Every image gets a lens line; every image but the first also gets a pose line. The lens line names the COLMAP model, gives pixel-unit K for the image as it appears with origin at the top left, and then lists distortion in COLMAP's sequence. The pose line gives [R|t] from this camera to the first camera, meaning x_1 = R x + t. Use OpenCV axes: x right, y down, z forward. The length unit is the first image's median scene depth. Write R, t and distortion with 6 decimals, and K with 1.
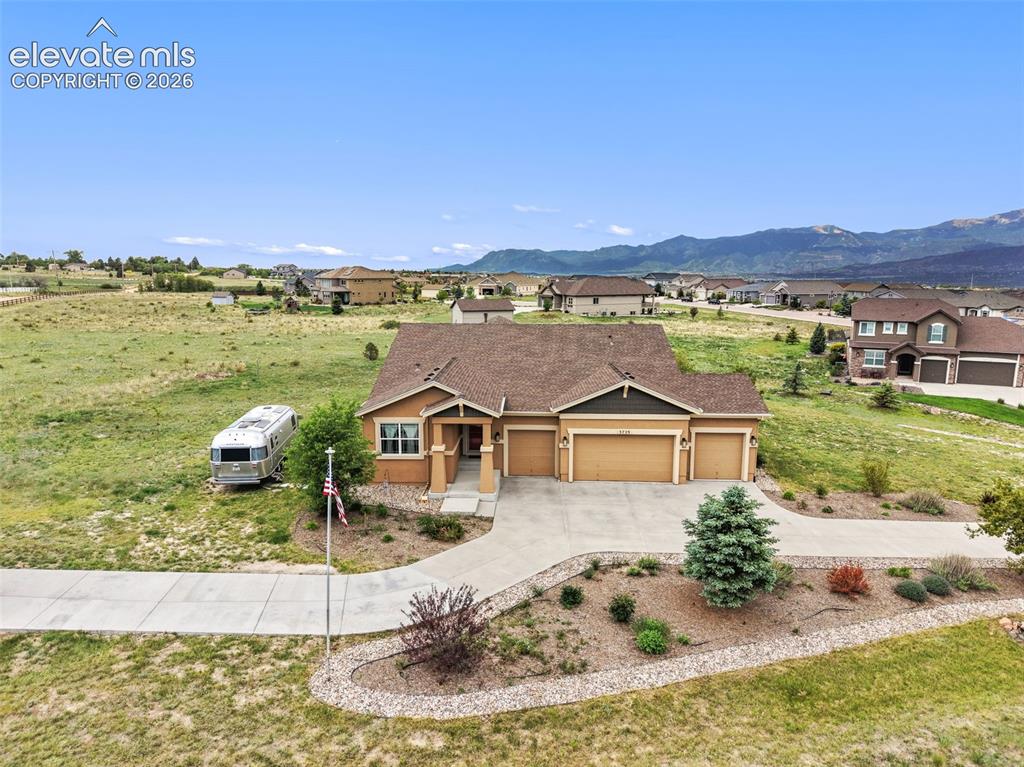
lens RADIAL K [[703.2, 0, 591.1], [0, 703.2, 383.5], [0, 0, 1]] dist [0.047368, -0.045621]
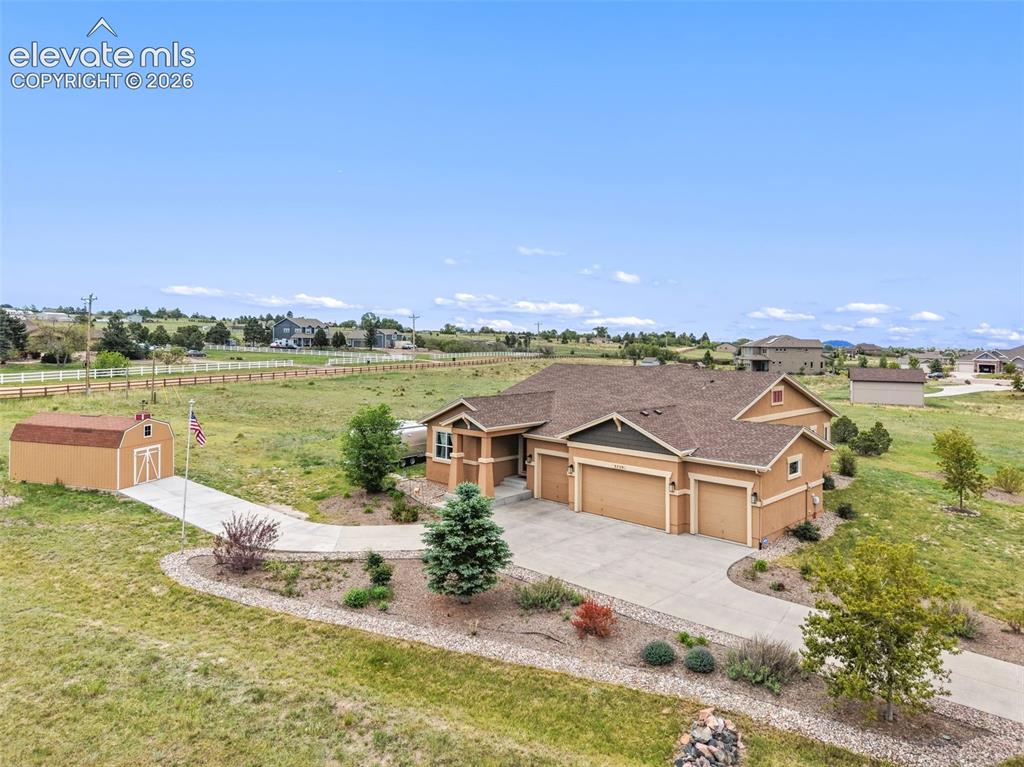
lens RADIAL K [[736.6, 0, 499.3], [0, 736.6, 350.3], [0, 0, 1]] dist [0.057801, -0.000944]
pose [[0.720661, 0.012992, -0.693166, 0.644213], [-0.117211, 0.987715, -0.103346, 0.034611], [0.683307, 0.155724, 0.713331, 0.127017]]
